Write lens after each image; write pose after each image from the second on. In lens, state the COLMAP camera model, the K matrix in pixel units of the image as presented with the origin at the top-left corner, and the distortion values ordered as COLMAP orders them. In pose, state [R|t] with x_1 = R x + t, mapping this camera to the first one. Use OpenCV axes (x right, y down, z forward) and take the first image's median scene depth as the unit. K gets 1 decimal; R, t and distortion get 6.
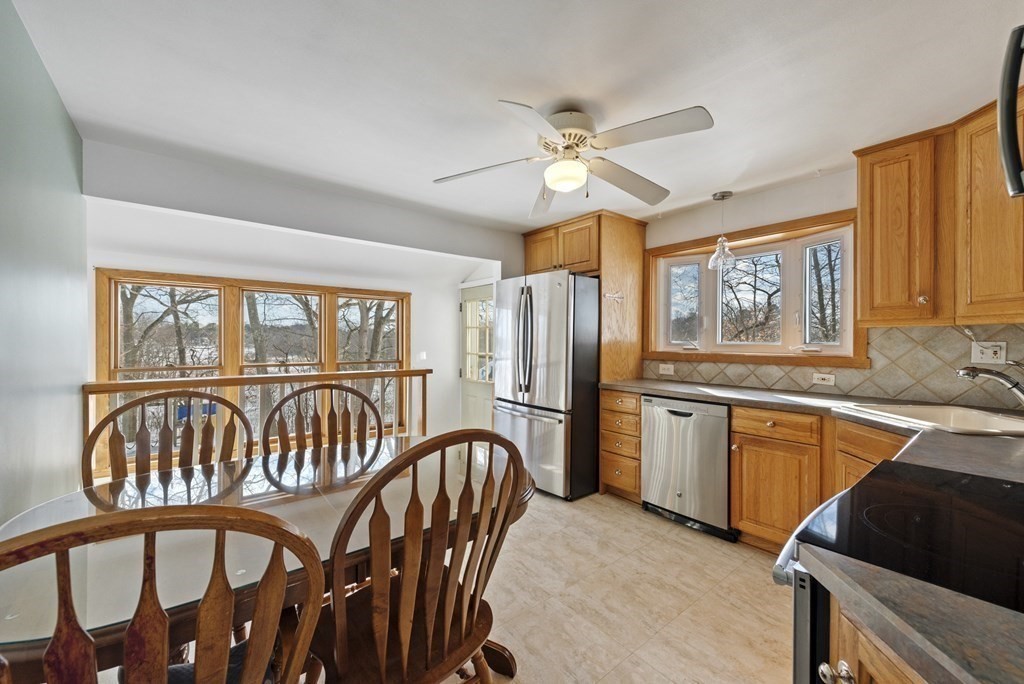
lens RADIAL K [[398.8, 0, 507.9], [0, 398.8, 340.7], [0, 0, 1]] dist [-0.000681, -0.000289]
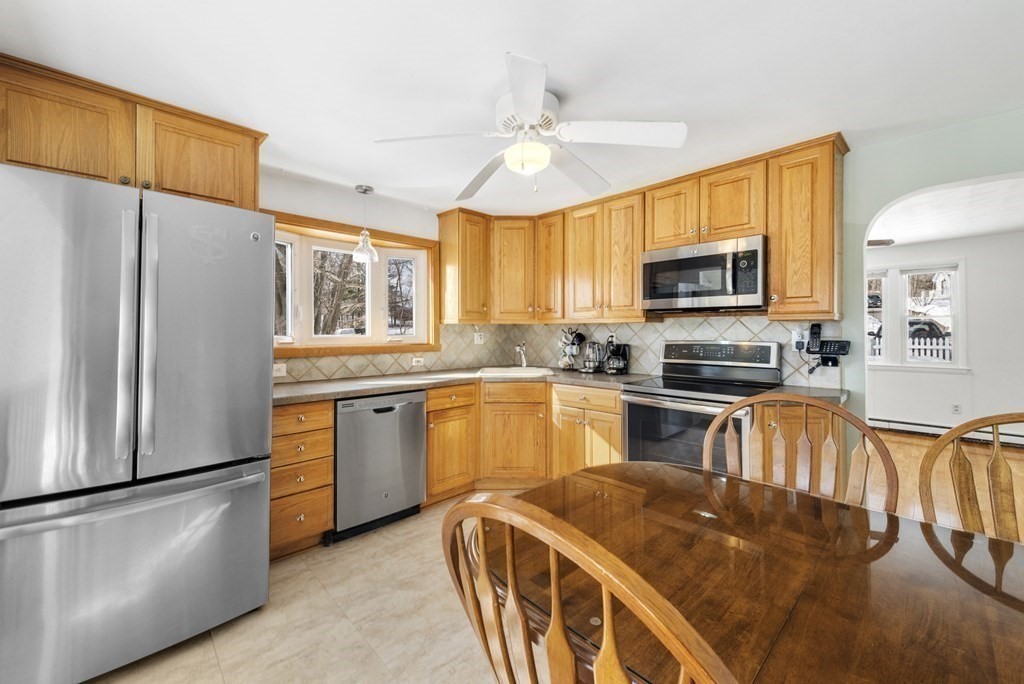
lens RADIAL K [[398.8, 0, 508.9], [0, 398.8, 327.0], [0, 0, 1]] dist [-0.000681, -0.000289]
pose [[-0.092272, 0.012435, 0.995656, -0.533523], [0.006245, 0.999910, -0.011909, -0.001076], [-0.995714, 0.005119, -0.092342, 0.779695]]
